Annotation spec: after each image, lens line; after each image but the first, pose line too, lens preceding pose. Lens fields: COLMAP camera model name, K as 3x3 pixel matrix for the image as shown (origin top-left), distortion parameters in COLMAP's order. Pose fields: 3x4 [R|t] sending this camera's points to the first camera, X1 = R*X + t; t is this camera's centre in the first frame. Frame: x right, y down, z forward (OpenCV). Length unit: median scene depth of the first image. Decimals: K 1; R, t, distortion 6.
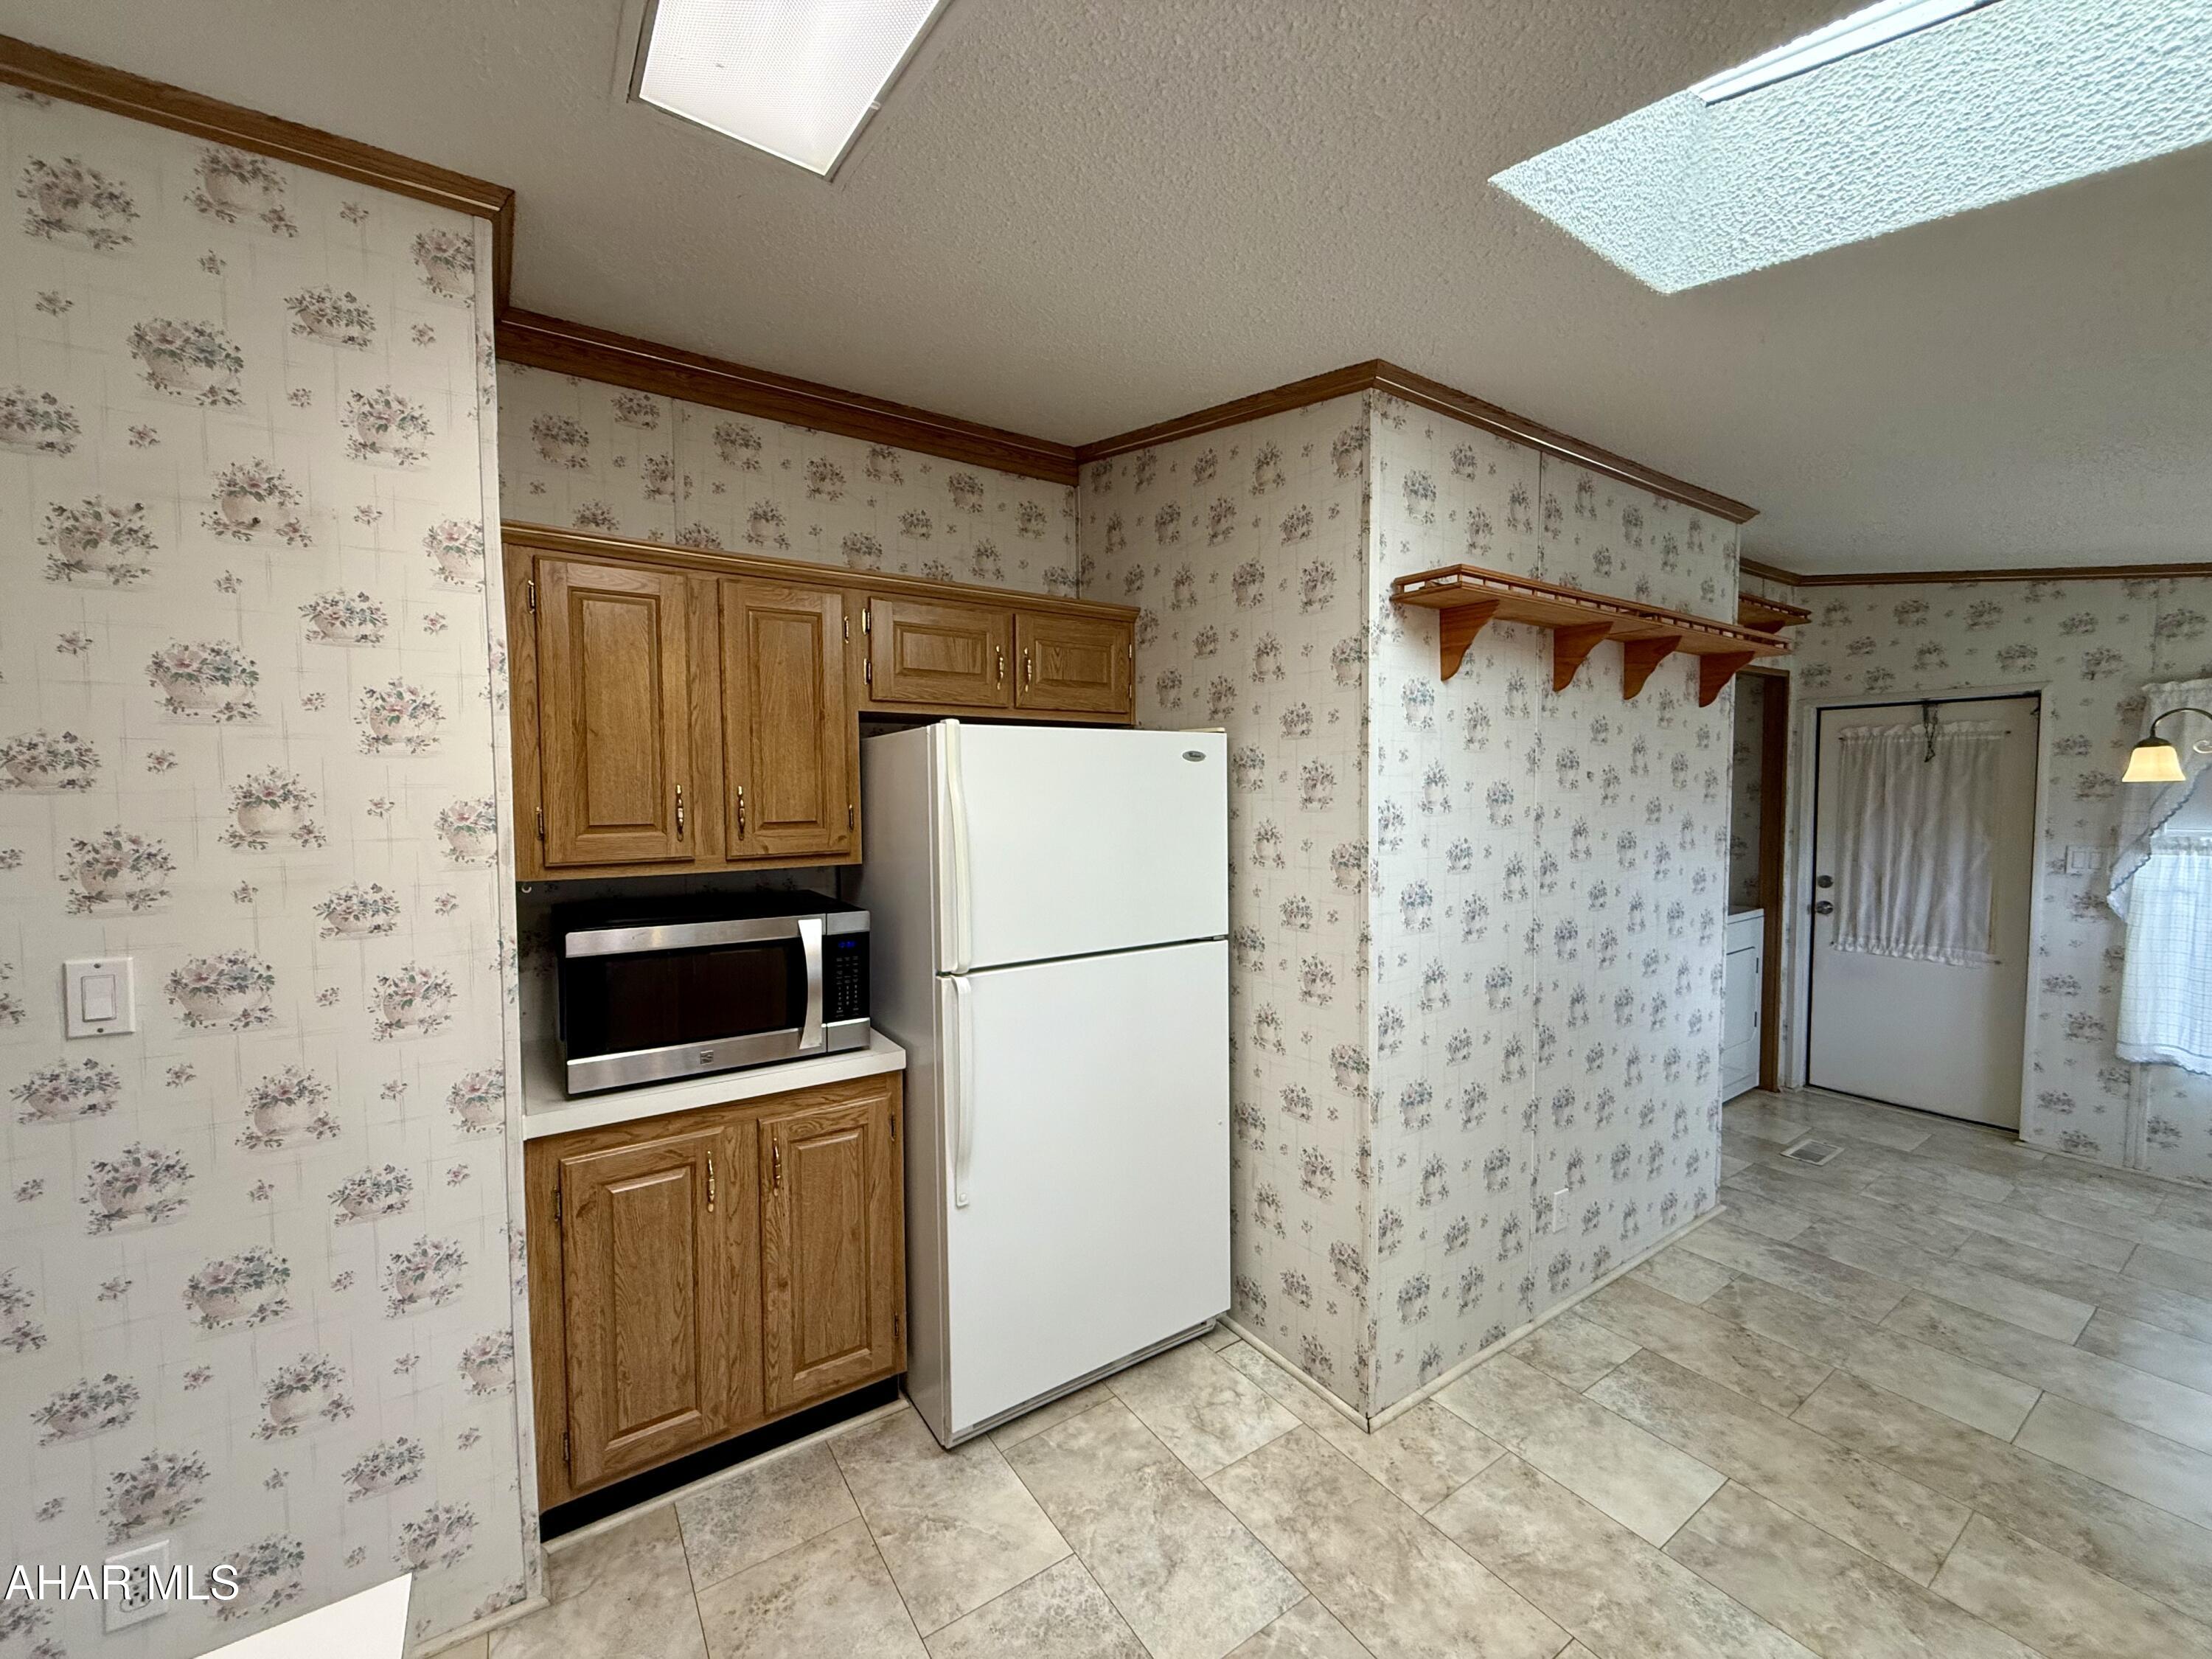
lens RADIAL K [[878.0, 0, 1099.8], [0, 878.0, 829.5], [0, 0, 1]] dist [-0.001729, 0.000532]
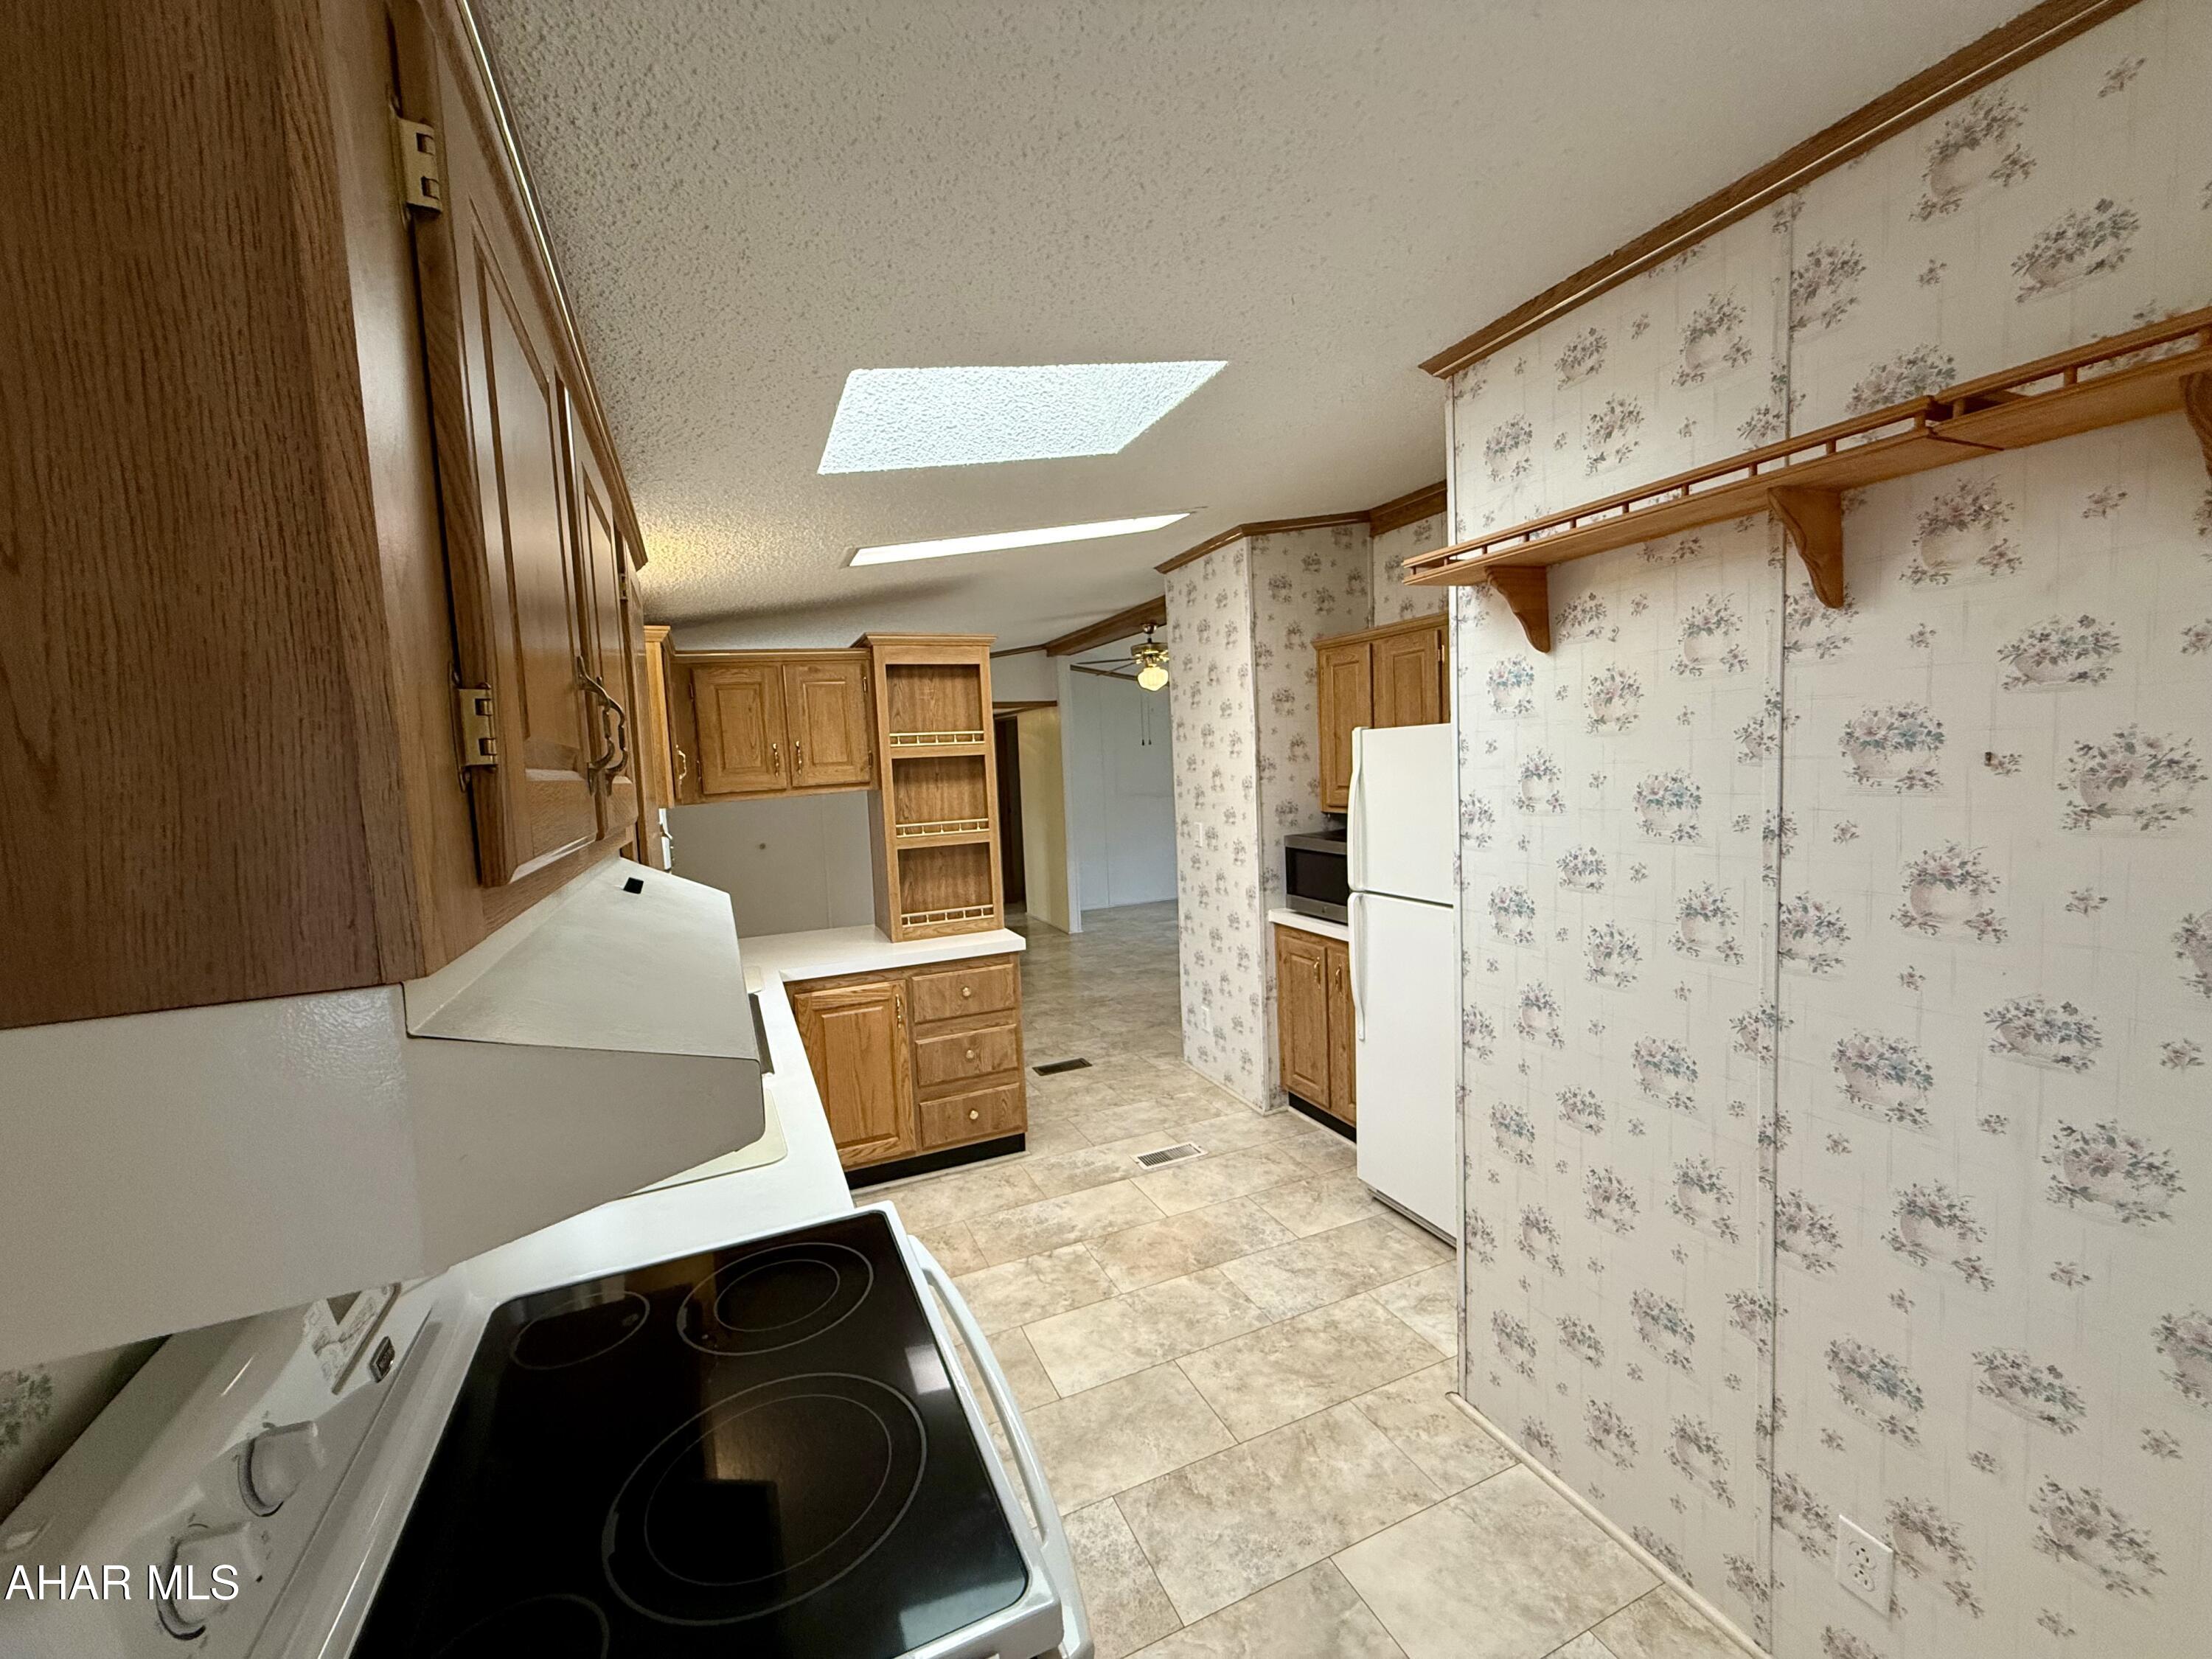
lens RADIAL K [[878.0, 0, 1099.6], [0, 878.0, 827.4], [0, 0, 1]] dist [-0.001729, 0.000532]
pose [[-0.174682, 0.090406, -0.980466, 1.243709], [0.001573, 0.995800, 0.091540, -0.079220], [0.984624, 0.014448, -0.174091, 0.706052]]
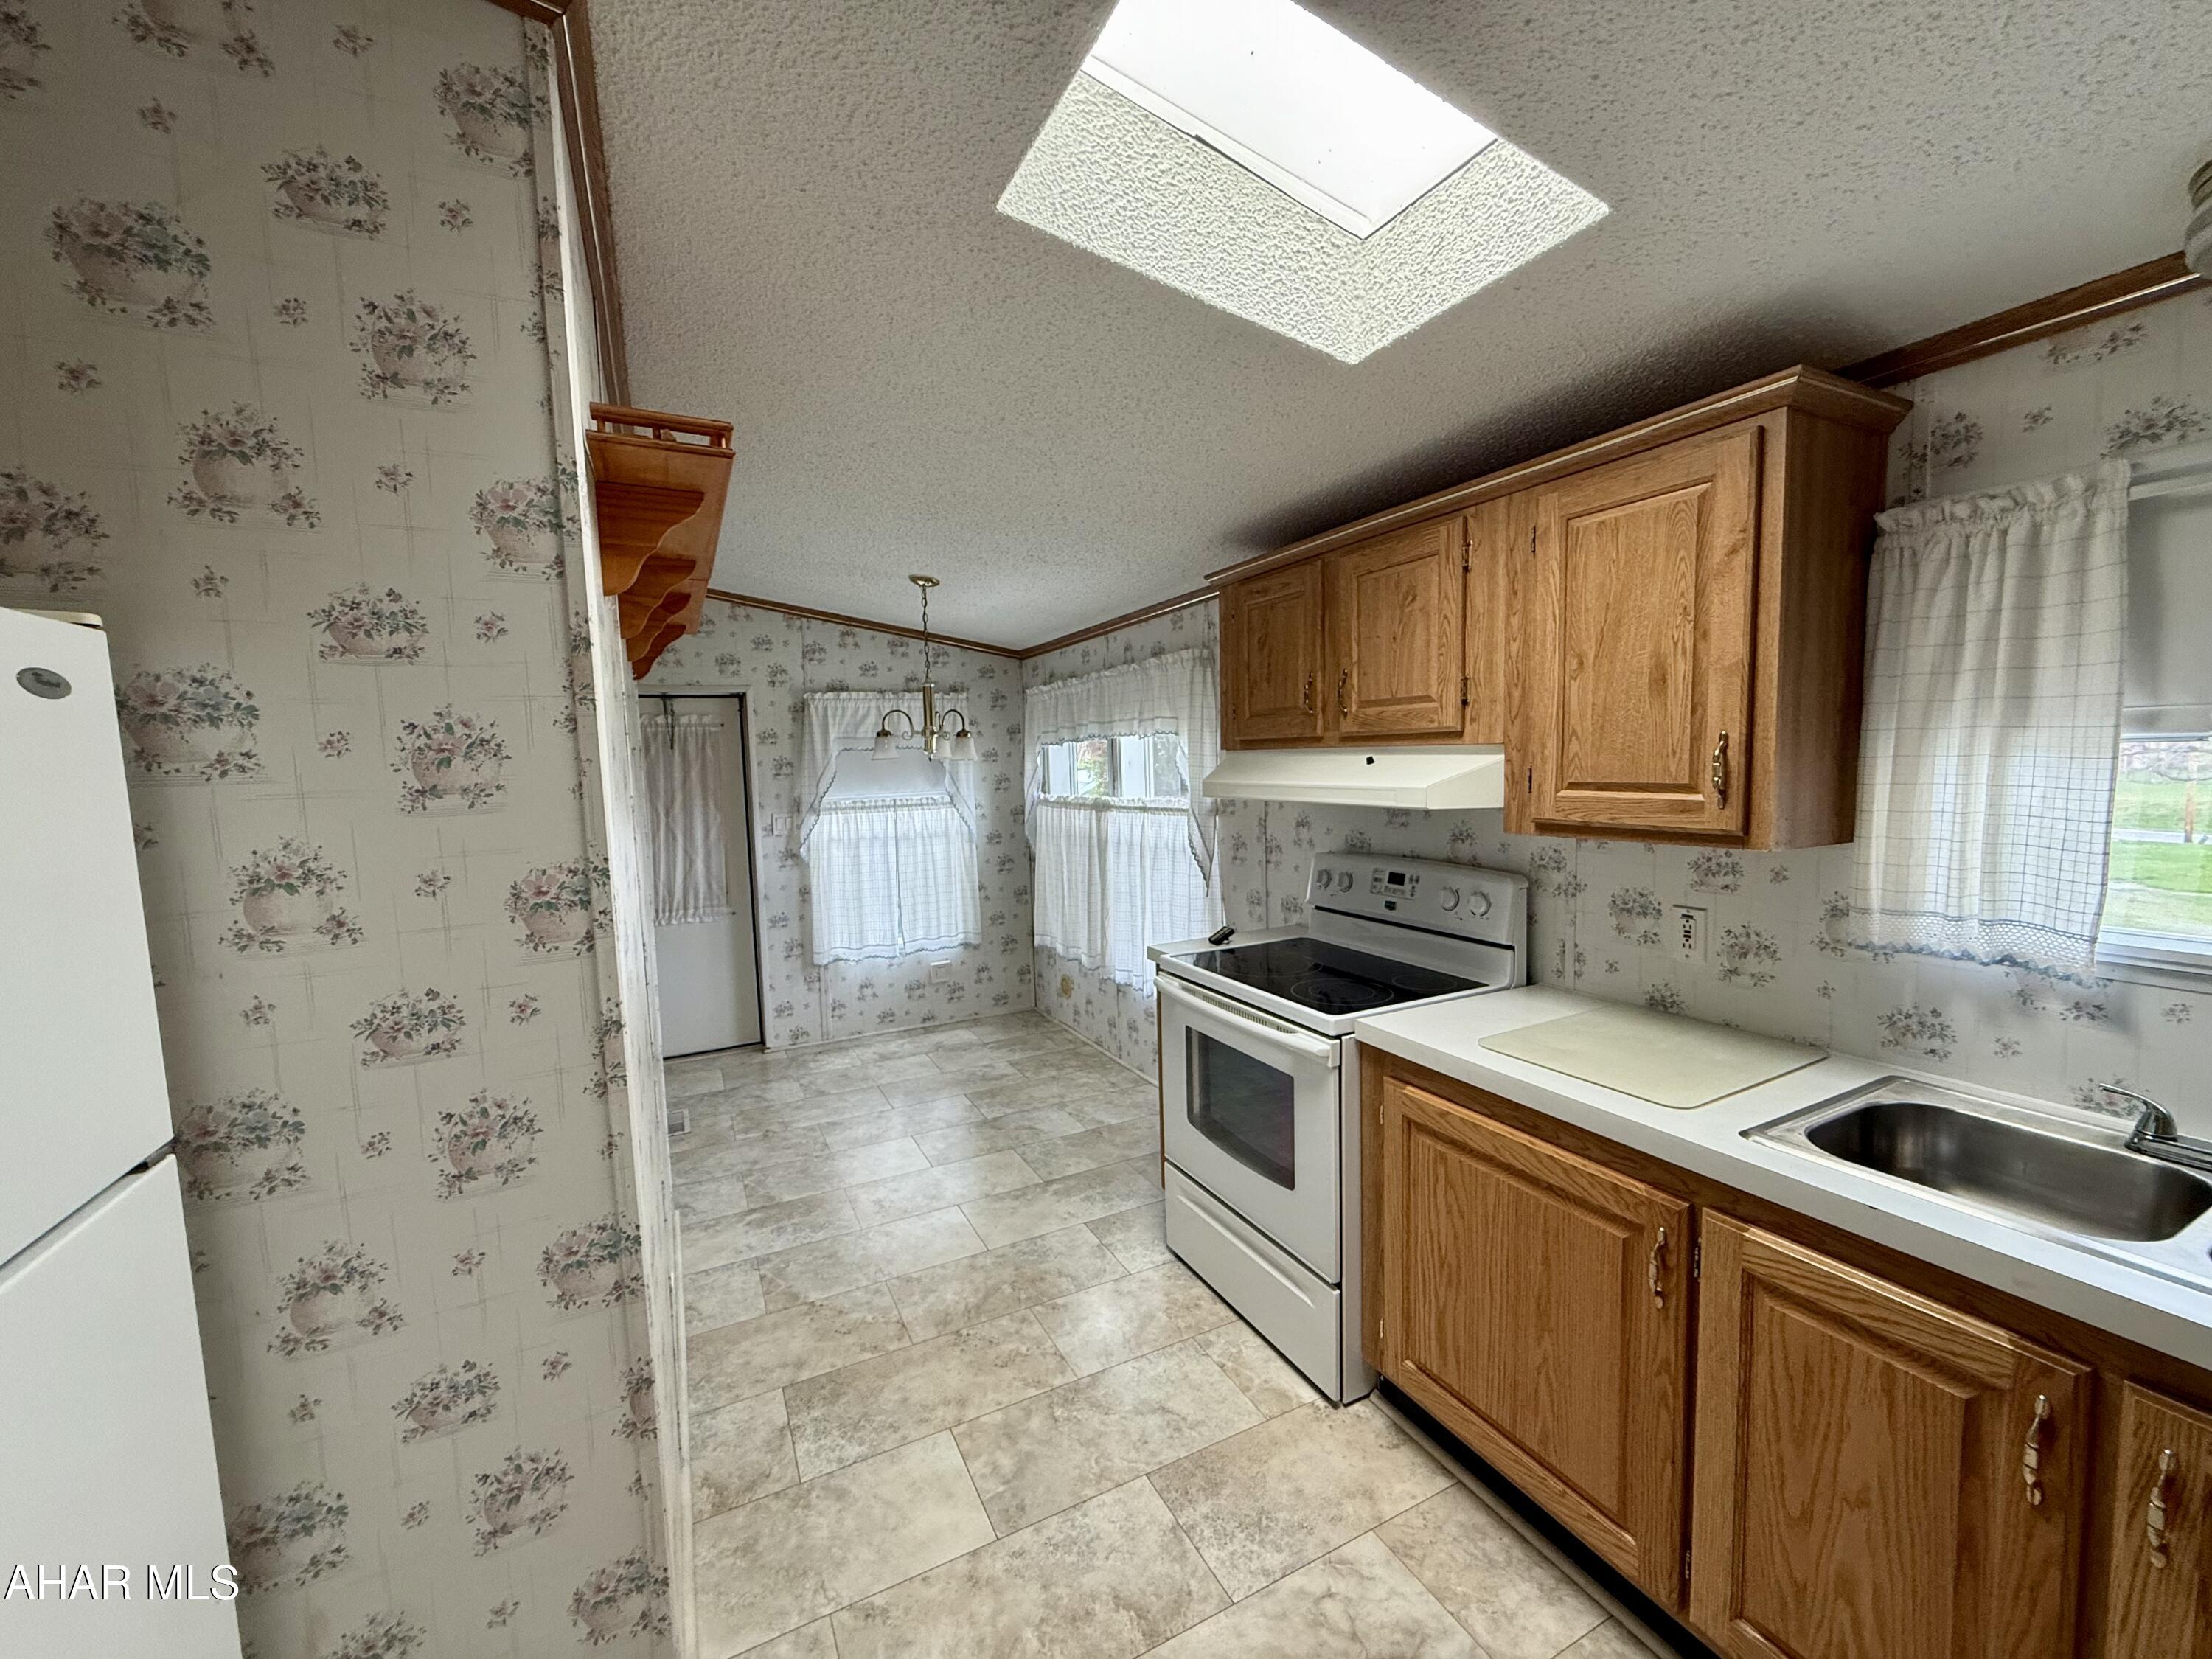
lens RADIAL K [[878.0, 0, 1097.5], [0, 878.0, 829.5], [0, 0, 1]] dist [-0.001729, 0.000532]
pose [[0.130810, -0.077461, 0.988377, -0.195095], [0.075044, 0.994856, 0.068037, -0.017613], [-0.988563, 0.065271, 0.135950, 0.552007]]
